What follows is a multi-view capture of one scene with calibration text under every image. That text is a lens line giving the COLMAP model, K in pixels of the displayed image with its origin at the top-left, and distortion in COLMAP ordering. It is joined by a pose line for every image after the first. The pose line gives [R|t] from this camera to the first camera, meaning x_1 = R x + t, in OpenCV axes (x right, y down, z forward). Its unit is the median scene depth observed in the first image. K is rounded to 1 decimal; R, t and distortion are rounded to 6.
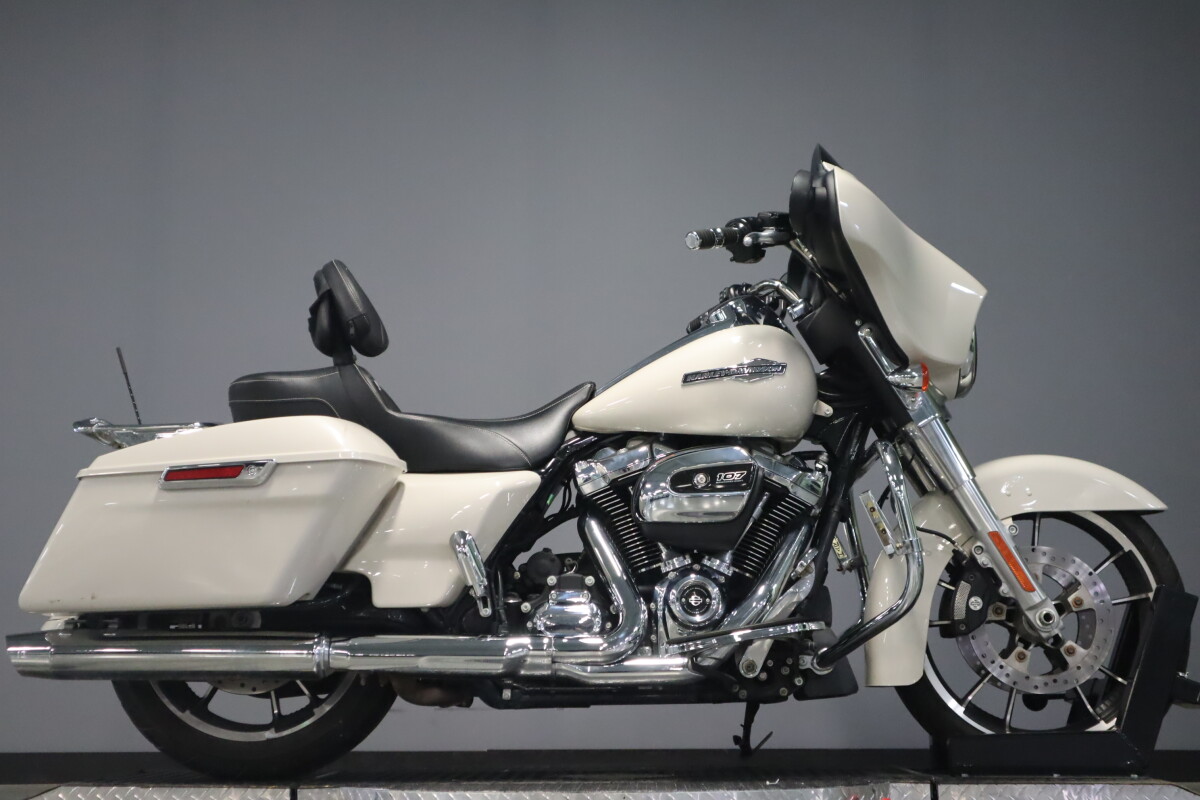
lens RADIAL K [[1757.5, 0, 600.0], [0, 1757.5, 400.0], [0, 0, 1]] dist [0.028426, 0.087801]
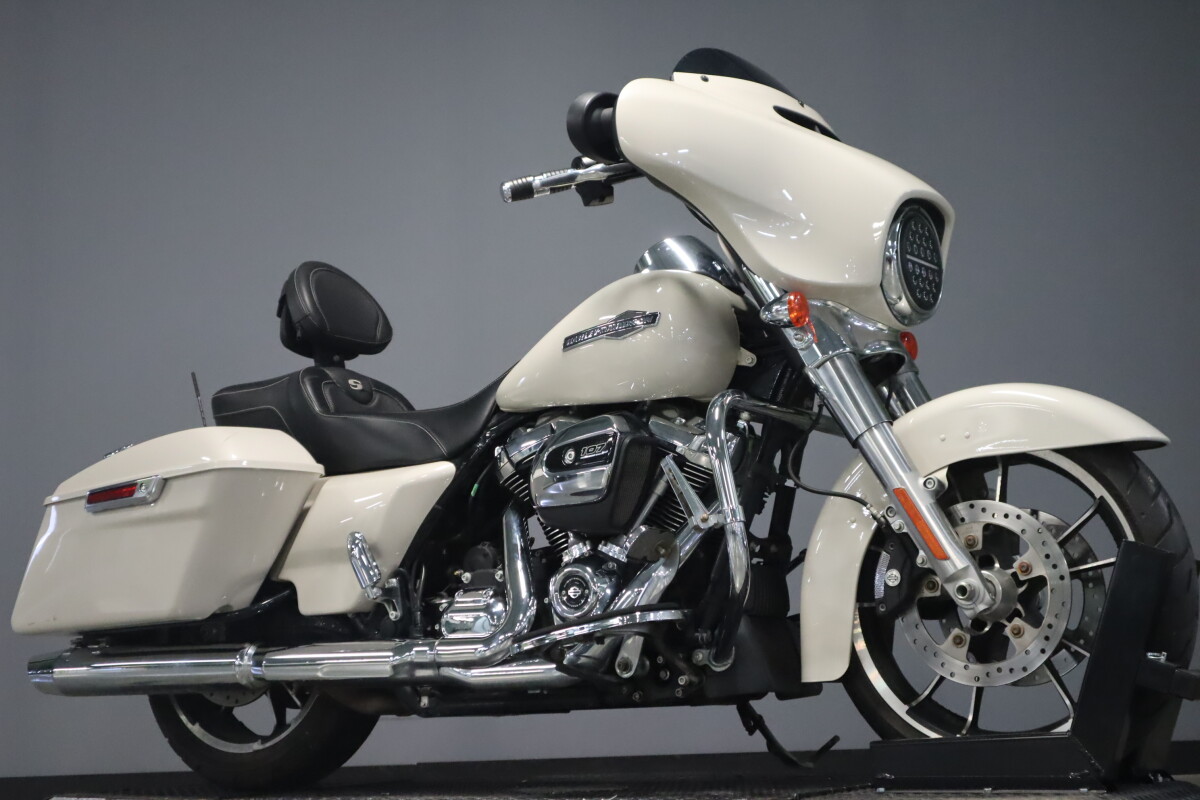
lens RADIAL K [[1871.8, 0, 599.6], [0, 1871.8, 344.3], [0, 0, 1]] dist [0.000059, 0.004055]
pose [[0.856515, -0.116419, -0.502820, 0.542066], [0.109138, 0.993052, -0.044017, 0.031947], [0.504451, -0.017175, 0.863270, 0.188845]]
